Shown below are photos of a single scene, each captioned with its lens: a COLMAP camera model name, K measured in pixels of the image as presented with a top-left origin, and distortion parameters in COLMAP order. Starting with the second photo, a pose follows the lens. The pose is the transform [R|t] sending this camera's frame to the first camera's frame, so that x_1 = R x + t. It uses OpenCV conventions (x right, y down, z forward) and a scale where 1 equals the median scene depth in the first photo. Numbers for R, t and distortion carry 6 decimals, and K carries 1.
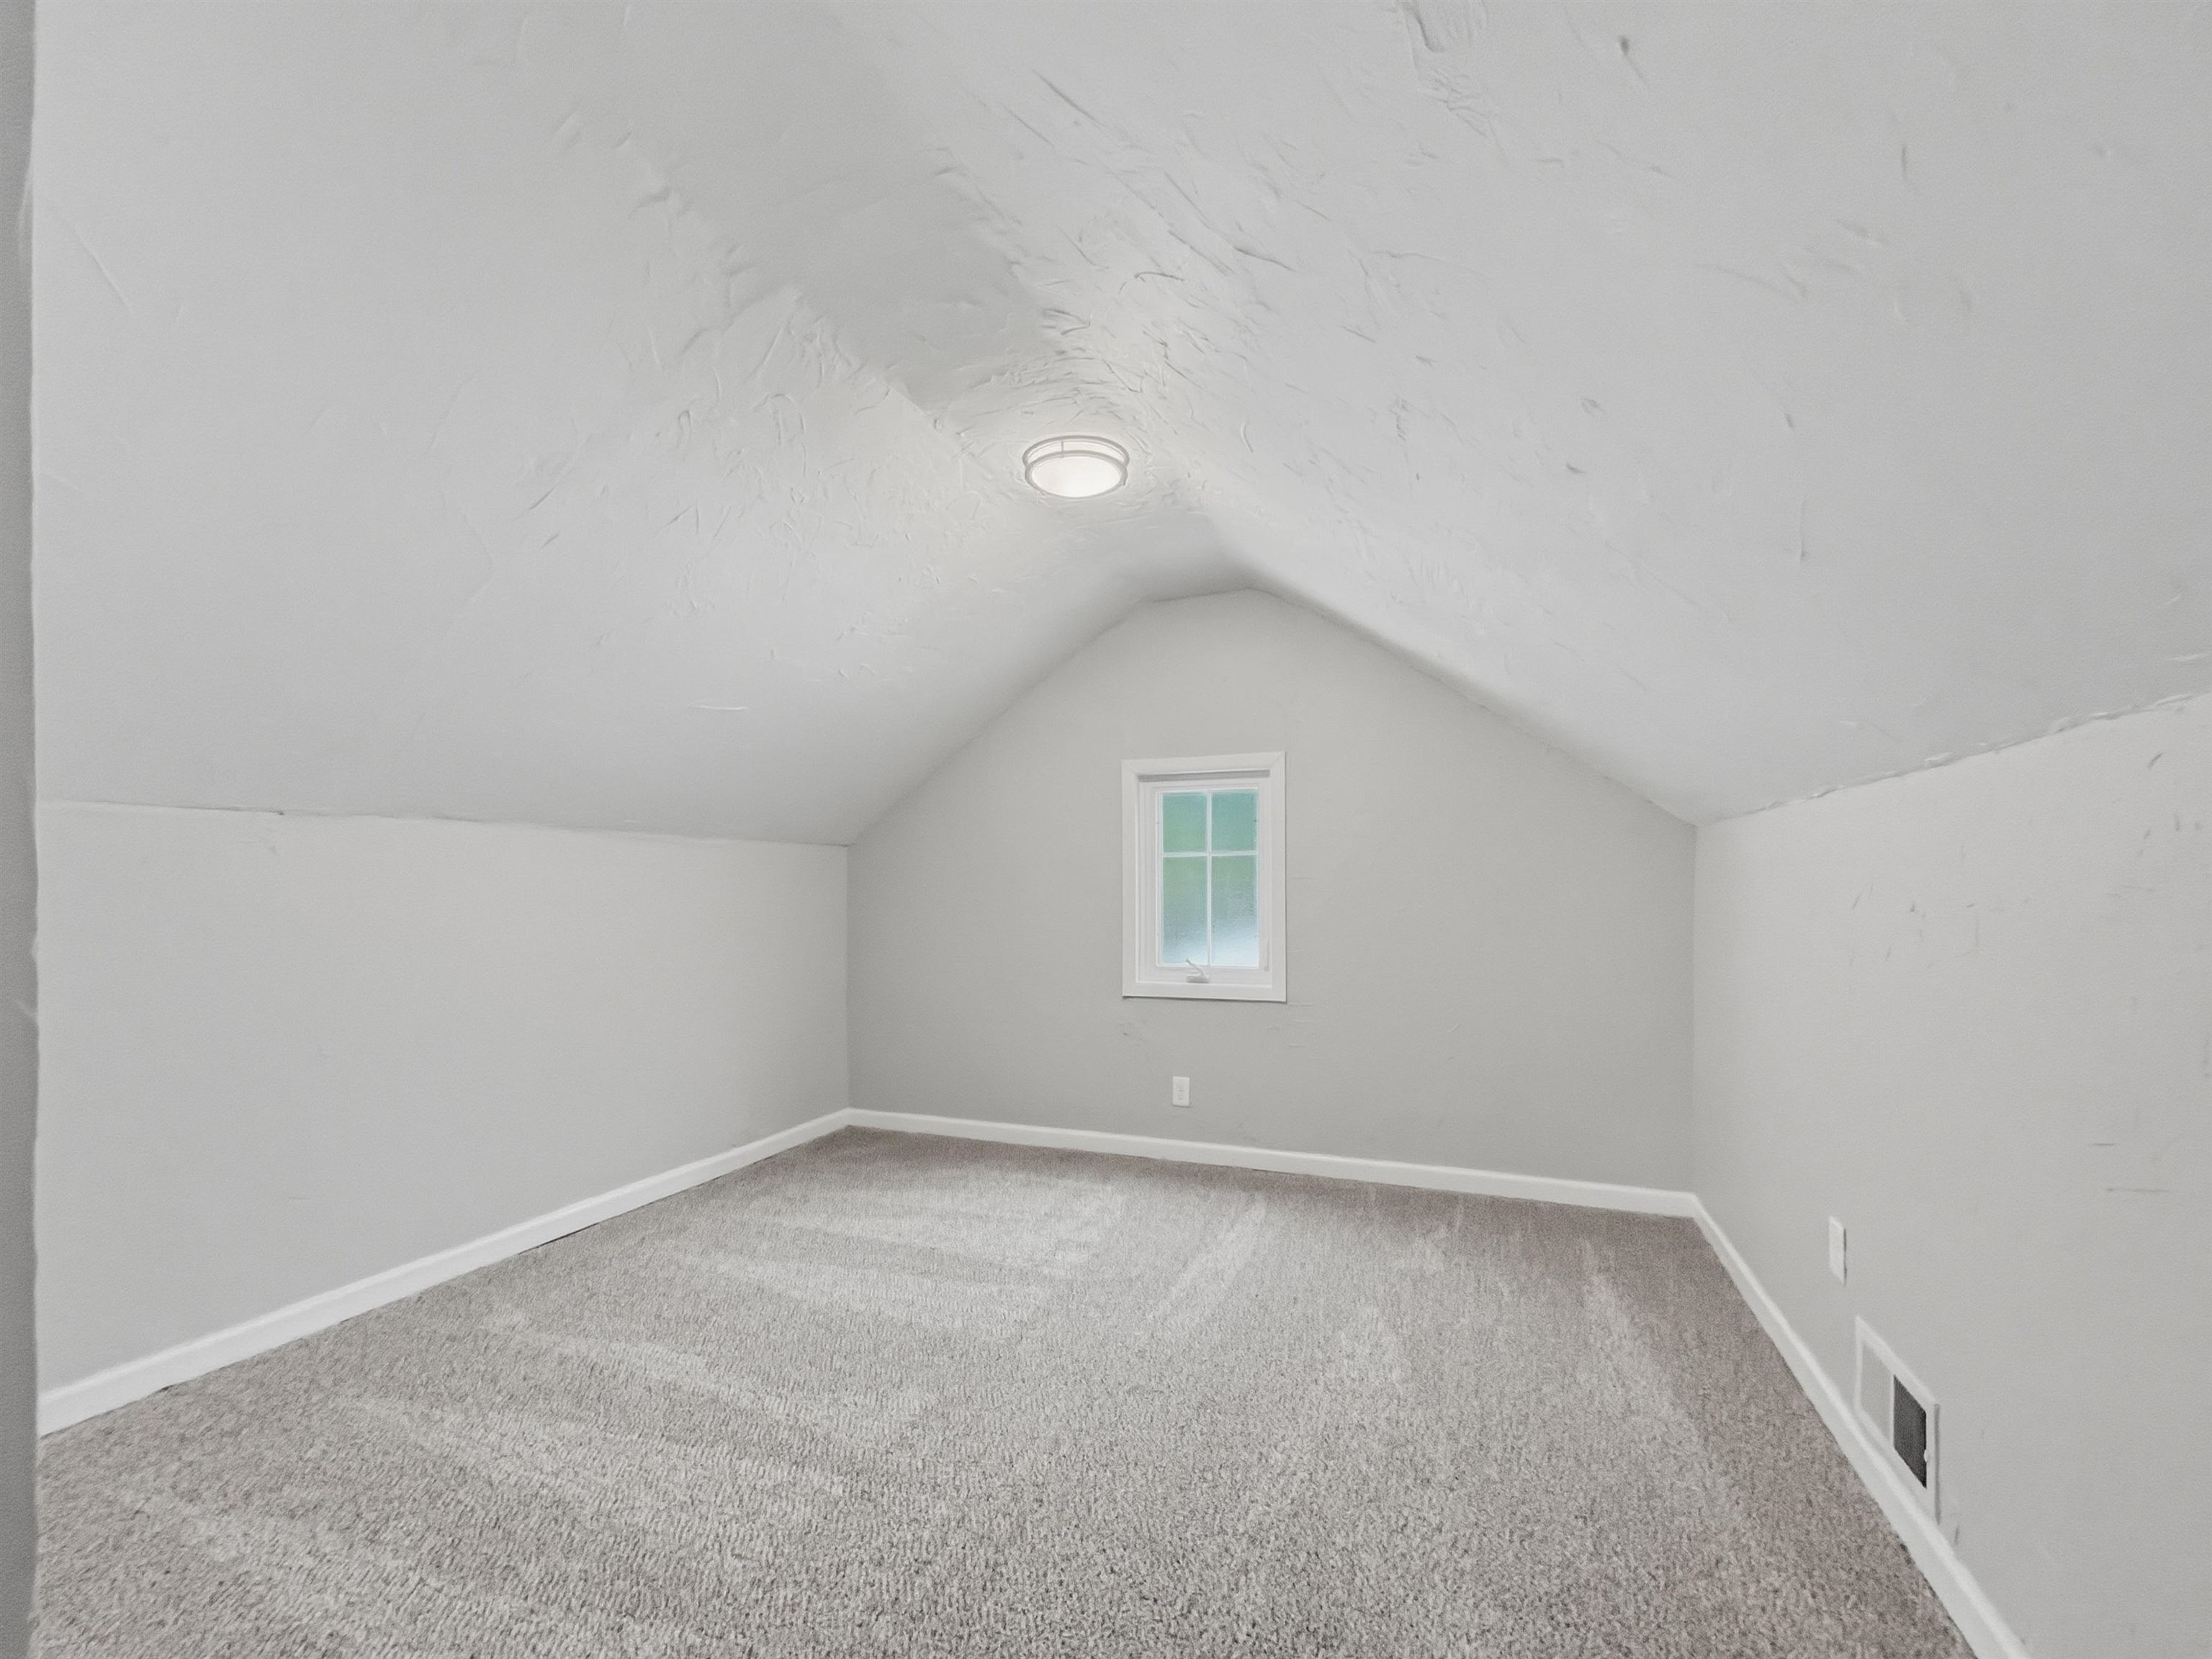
lens RADIAL K [[955.1, 0, 1130.5], [0, 955.1, 890.9], [0, 0, 1]] dist [-0.005872, 0.000370]
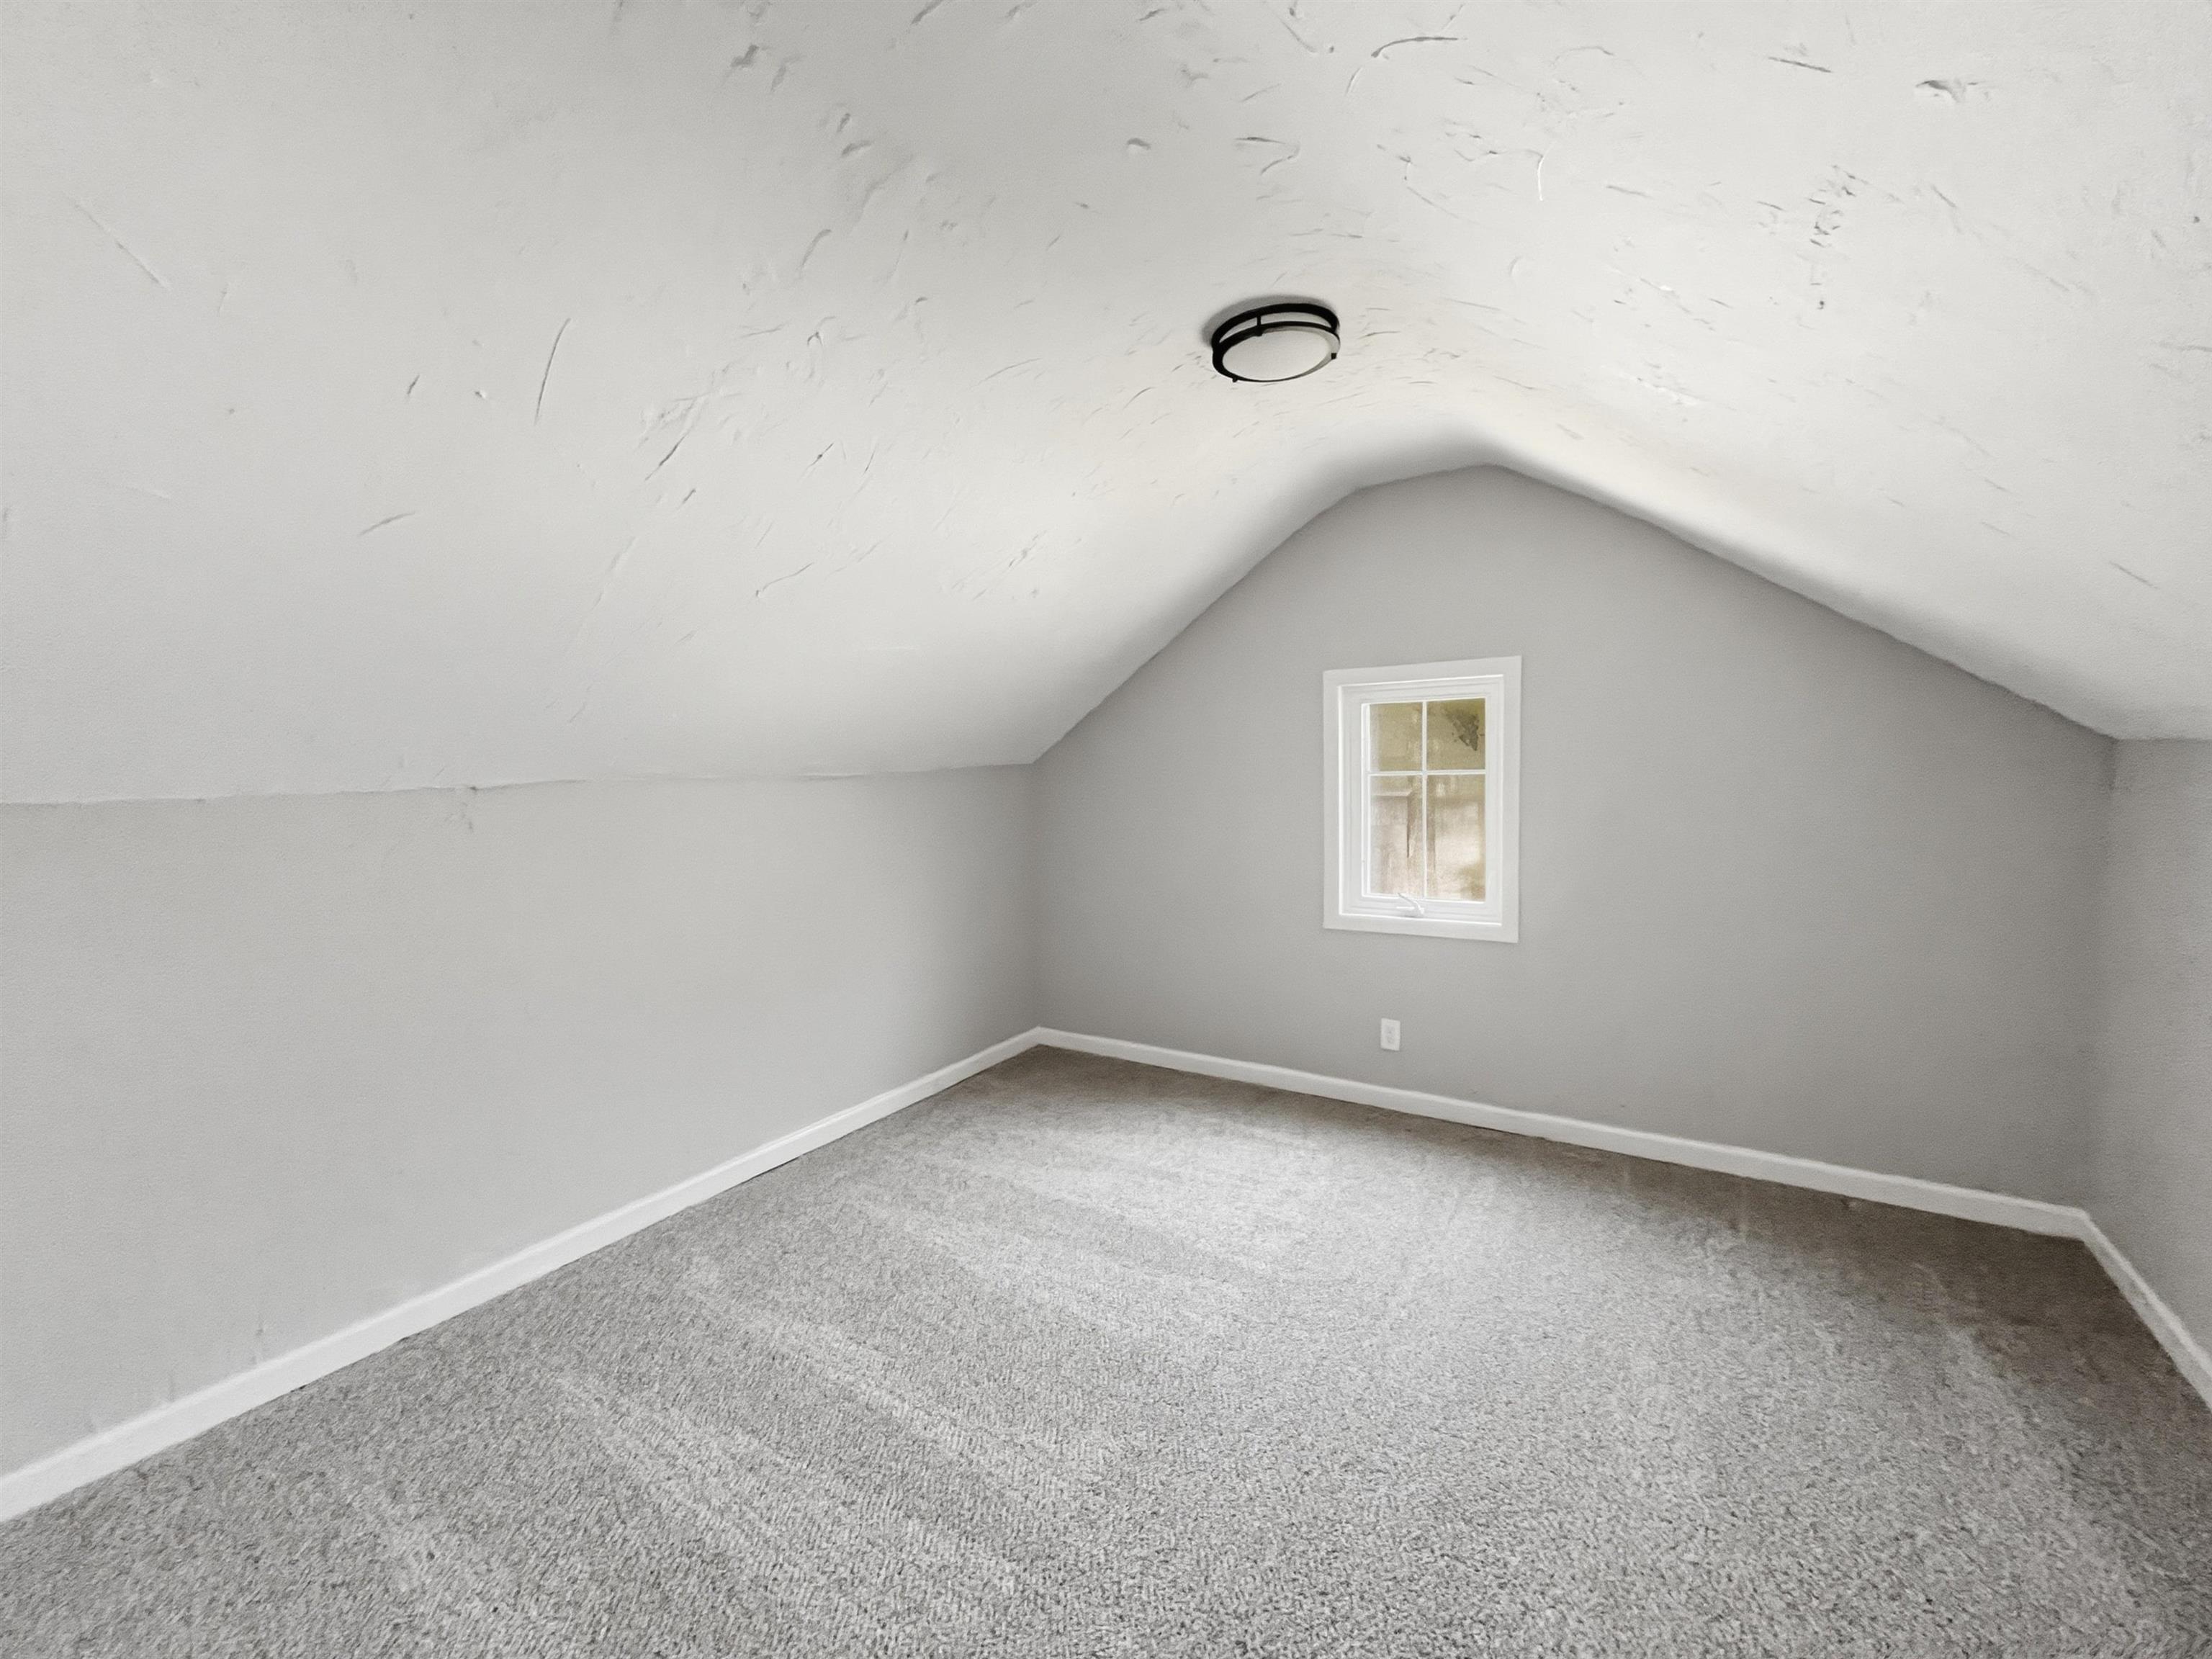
lens RADIAL K [[955.1, 0, 1105.2], [0, 955.1, 826.2], [0, 0, 1]] dist [-0.005872, 0.000370]
pose [[0.974962, -0.004072, -0.222336, -0.016142], [0.015220, 0.998710, 0.048450, -0.064354], [0.221852, -0.050621, 0.973766, 0.132018]]
